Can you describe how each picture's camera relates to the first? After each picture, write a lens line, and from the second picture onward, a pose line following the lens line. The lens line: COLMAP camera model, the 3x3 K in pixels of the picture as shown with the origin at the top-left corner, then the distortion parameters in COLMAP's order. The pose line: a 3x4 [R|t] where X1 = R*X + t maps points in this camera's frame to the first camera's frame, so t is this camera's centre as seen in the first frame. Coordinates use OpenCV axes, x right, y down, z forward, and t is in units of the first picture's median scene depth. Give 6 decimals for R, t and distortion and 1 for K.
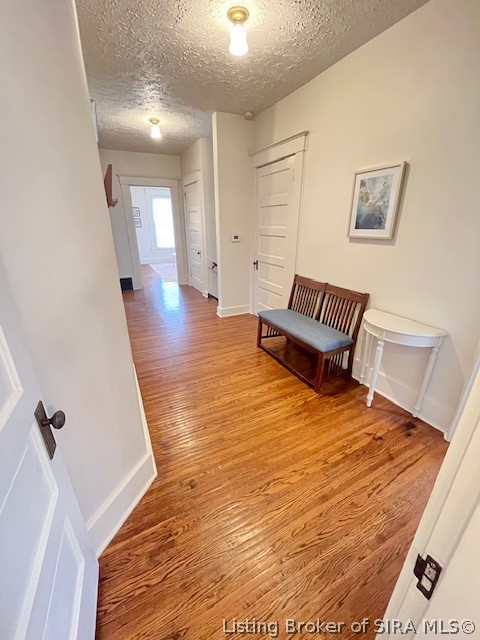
lens RADIAL K [[257.9, 0, 240.4], [0, 257.9, 319.6], [0, 0, 1]] dist [-0.001065, 0.000378]
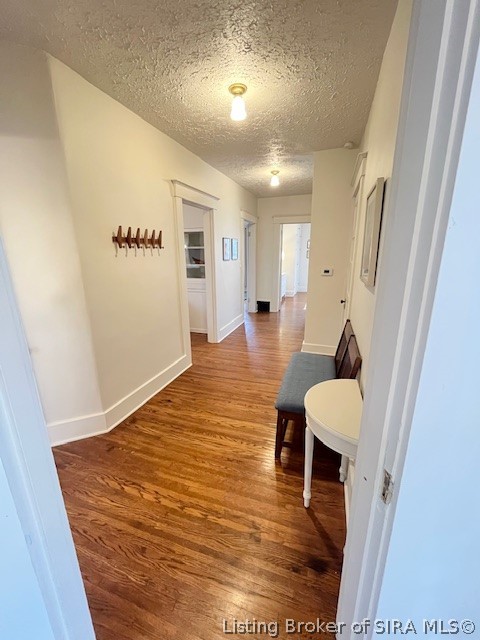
lens RADIAL K [[257.9, 0, 241.7], [0, 257.9, 319.9], [0, 0, 1]] dist [-0.001065, 0.000378]
pose [[0.698900, 0.174844, -0.693519, 0.886579], [-0.244685, 0.969600, -0.002137, -0.143960], [0.672063, 0.171187, 0.720435, 0.302467]]
